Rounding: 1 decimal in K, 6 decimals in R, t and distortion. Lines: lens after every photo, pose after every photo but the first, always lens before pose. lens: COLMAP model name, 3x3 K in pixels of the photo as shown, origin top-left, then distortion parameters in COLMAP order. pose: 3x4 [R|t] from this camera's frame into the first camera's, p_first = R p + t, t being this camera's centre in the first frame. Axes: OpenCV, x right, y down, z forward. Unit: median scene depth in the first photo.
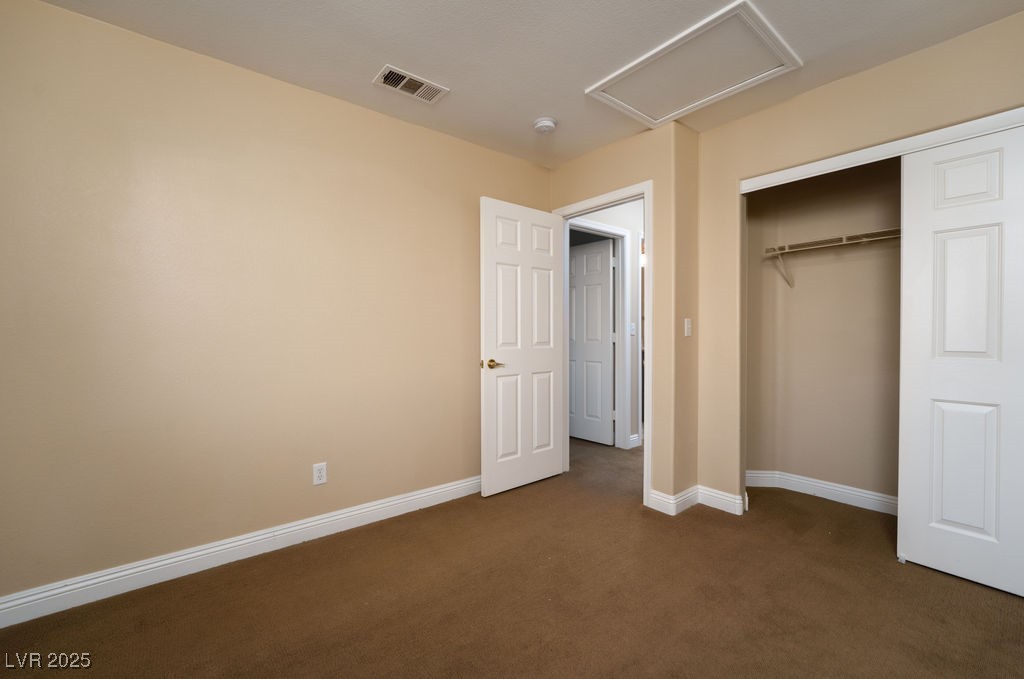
lens RADIAL K [[424.0, 0, 512.0], [0, 424.0, 339.5], [0, 0, 1]] dist [0.000314, 0.000039]
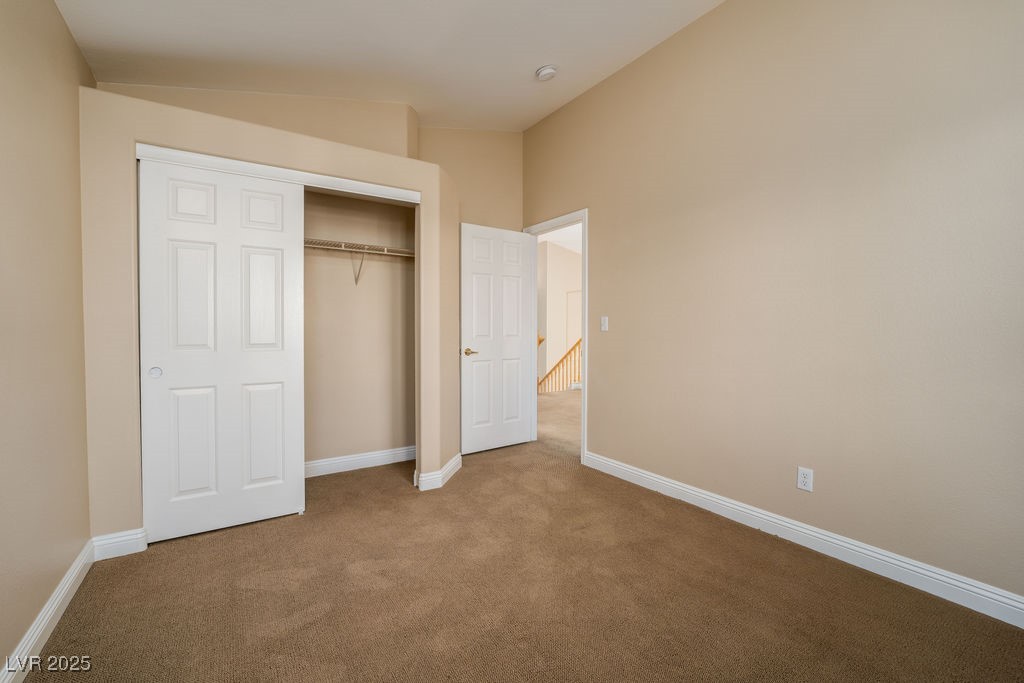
lens RADIAL K [[411.9, 0, 512.0], [0, 411.9, 341.5], [0, 0, 1]] dist [-0.000027, 0.000033]
pose [[0.078710, -0.023419, 0.996622, -0.126395], [0.009368, 0.999697, 0.022752, 0.000258], [-0.996854, 0.007545, 0.078906, 0.149004]]
